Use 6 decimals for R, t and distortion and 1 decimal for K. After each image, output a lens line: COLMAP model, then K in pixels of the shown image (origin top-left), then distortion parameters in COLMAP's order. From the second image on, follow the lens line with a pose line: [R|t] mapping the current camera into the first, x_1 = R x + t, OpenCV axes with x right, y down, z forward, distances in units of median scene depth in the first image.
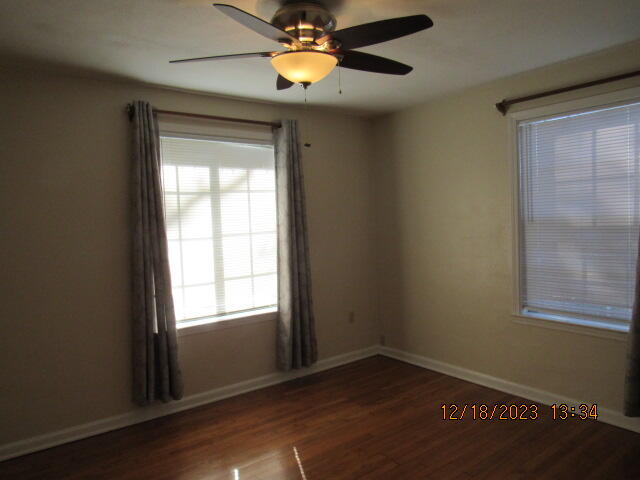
lens RADIAL K [[451.6, 0, 320.0], [0, 451.6, 240.0], [0, 0, 1]] dist [0.063526, 0.000382]
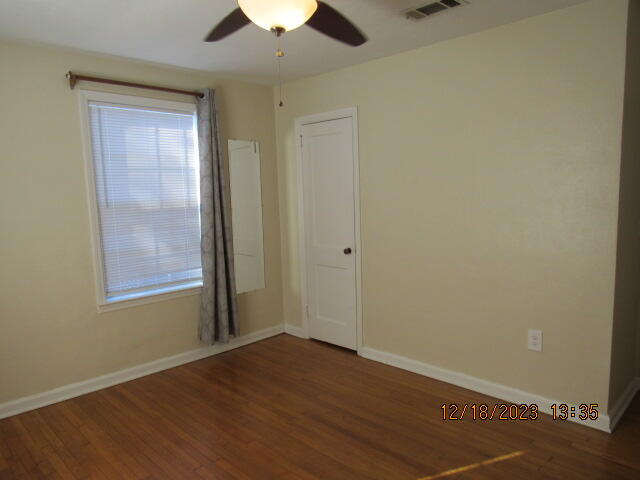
lens RADIAL K [[460.6, 0, 320.0], [0, 460.6, 240.0], [0, 0, 1]] dist [-0.052450, 0.055222]
pose [[-0.087562, -0.080605, 0.992893, -0.592253], [0.077641, 0.993137, 0.087472, -0.020348], [-0.993129, 0.084748, -0.080702, 0.662137]]
